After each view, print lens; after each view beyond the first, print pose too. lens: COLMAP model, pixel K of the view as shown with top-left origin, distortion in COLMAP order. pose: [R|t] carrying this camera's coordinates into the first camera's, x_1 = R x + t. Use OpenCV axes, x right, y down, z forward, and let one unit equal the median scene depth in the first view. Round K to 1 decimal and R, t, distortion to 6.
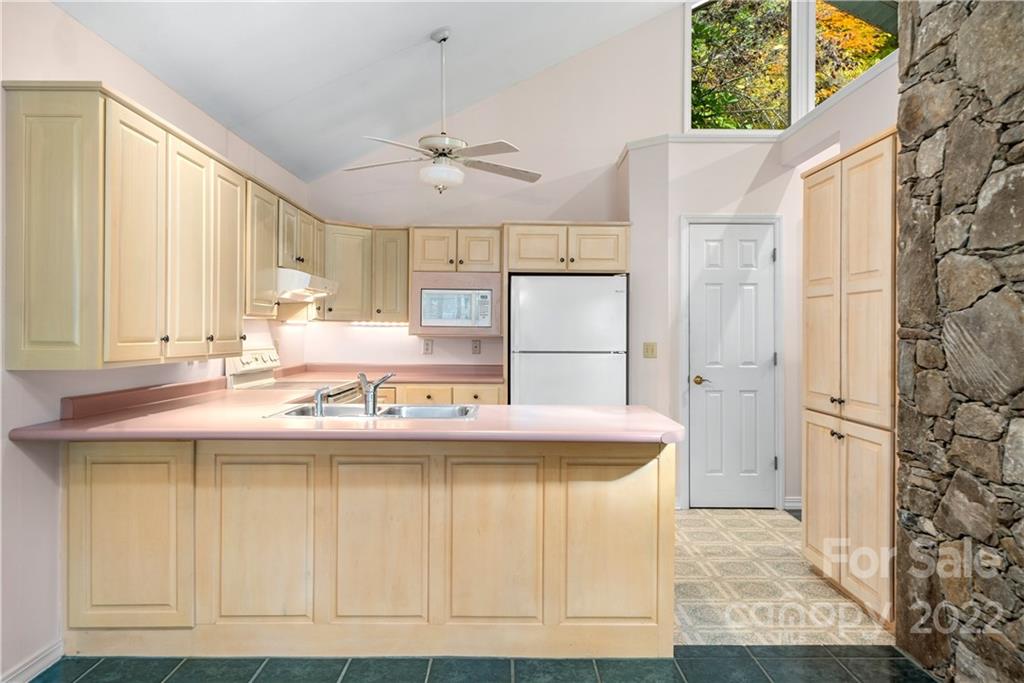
lens RADIAL K [[689.1, 0, 511.6], [0, 689.1, 339.1], [0, 0, 1]] dist [0.005922, -0.001475]
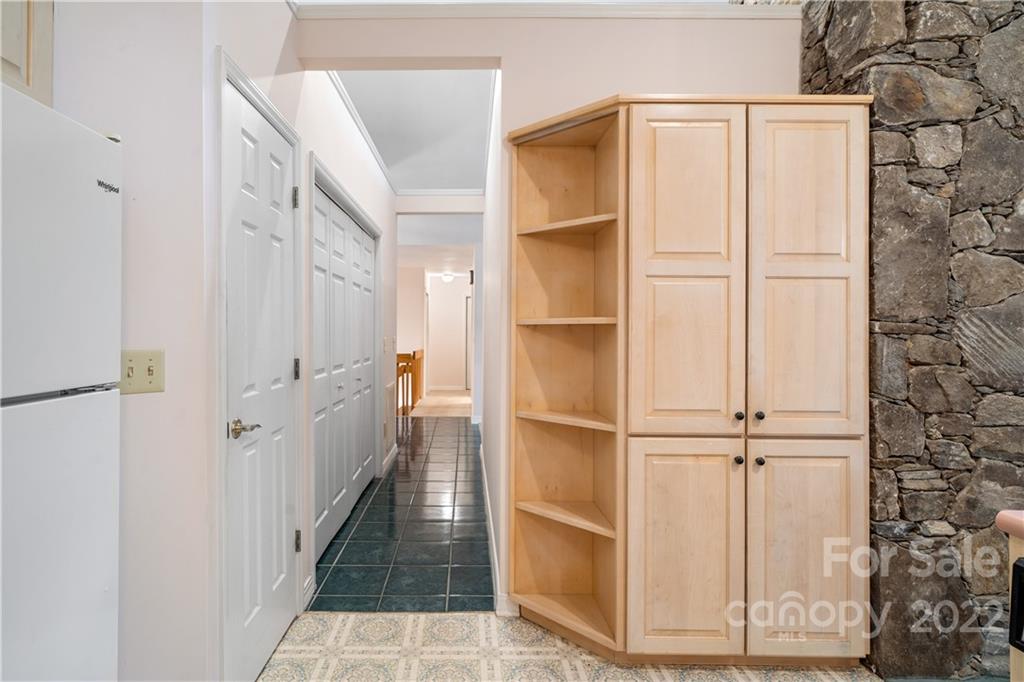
lens RADIAL K [[502.2, 0, 496.9], [0, 502.2, 326.8], [0, 0, 1]] dist [0.003214, -0.000349]
pose [[0.012057, 0.007486, 0.999899, -0.114563], [0.005144, 0.999958, -0.007549, -0.008624], [-0.999914, 0.005234, 0.012018, 1.675457]]
